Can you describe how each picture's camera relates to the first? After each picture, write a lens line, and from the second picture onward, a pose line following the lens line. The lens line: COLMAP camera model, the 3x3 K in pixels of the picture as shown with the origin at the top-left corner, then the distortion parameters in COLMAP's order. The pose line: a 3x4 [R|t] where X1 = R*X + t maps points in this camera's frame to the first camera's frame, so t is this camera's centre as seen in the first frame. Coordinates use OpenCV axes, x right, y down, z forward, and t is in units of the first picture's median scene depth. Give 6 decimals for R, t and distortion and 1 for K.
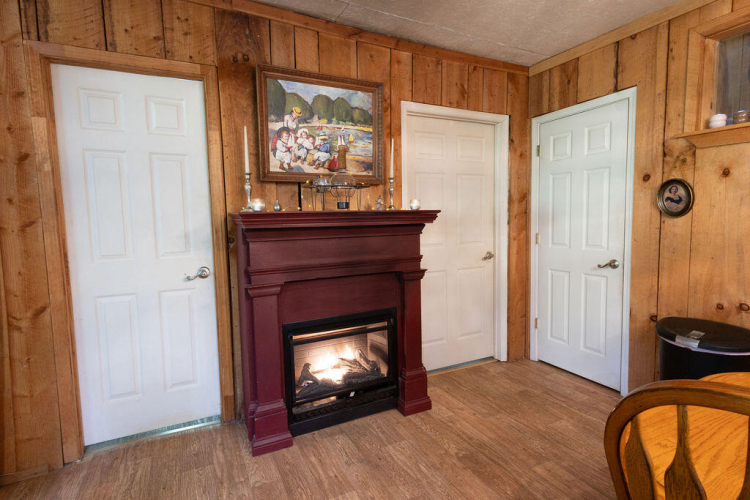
lens RADIAL K [[358.7, 0, 373.2], [0, 358.7, 249.3], [0, 0, 1]] dist [0.007044, 0.000018]
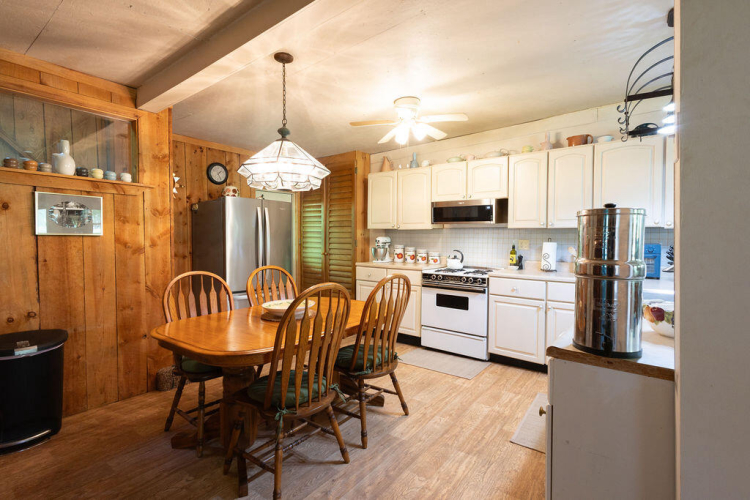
lens RADIAL K [[358.7, 0, 373.2], [0, 358.7, 249.3], [0, 0, 1]] dist [0.007044, 0.000018]
pose [[-0.400145, -0.013912, 0.916346, -0.584818], [0.080983, 0.995437, 0.050476, -0.032854], [-0.912867, 0.094406, -0.397192, 0.377634]]
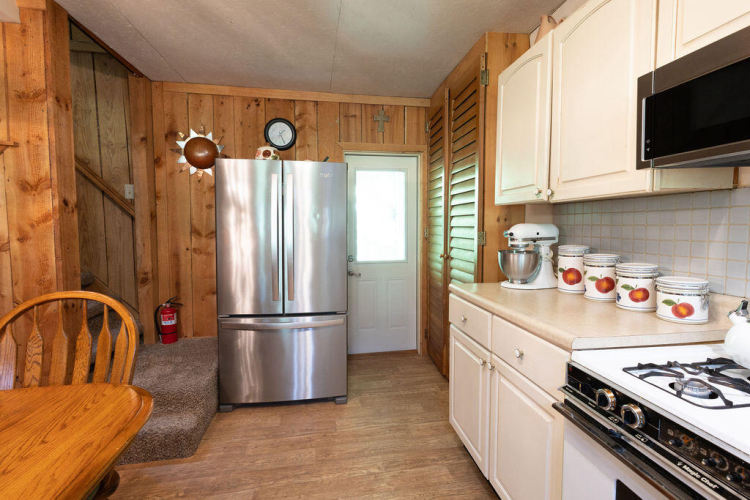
lens RADIAL K [[358.7, 0, 373.2], [0, 358.7, 249.3], [0, 0, 1]] dist [0.007044, 0.000018]
pose [[0.319802, -0.040298, 0.946627, 0.504605], [0.073240, 0.997157, 0.017706, 0.027622], [-0.944650, 0.063669, 0.321844, -0.514036]]
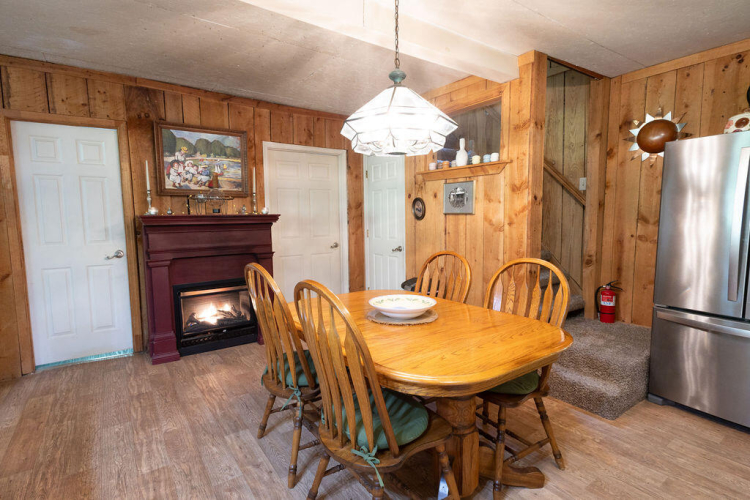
lens RADIAL K [[374.3, 0, 385.0], [0, 374.3, 252.4], [0, 0, 1]] dist [0.003498, 0.000481]
pose [[0.988814, -0.006503, 0.149014, 0.398969], [0.005230, 0.999946, 0.008936, 0.047608], [-0.149065, -0.008057, 0.988795, -0.727288]]
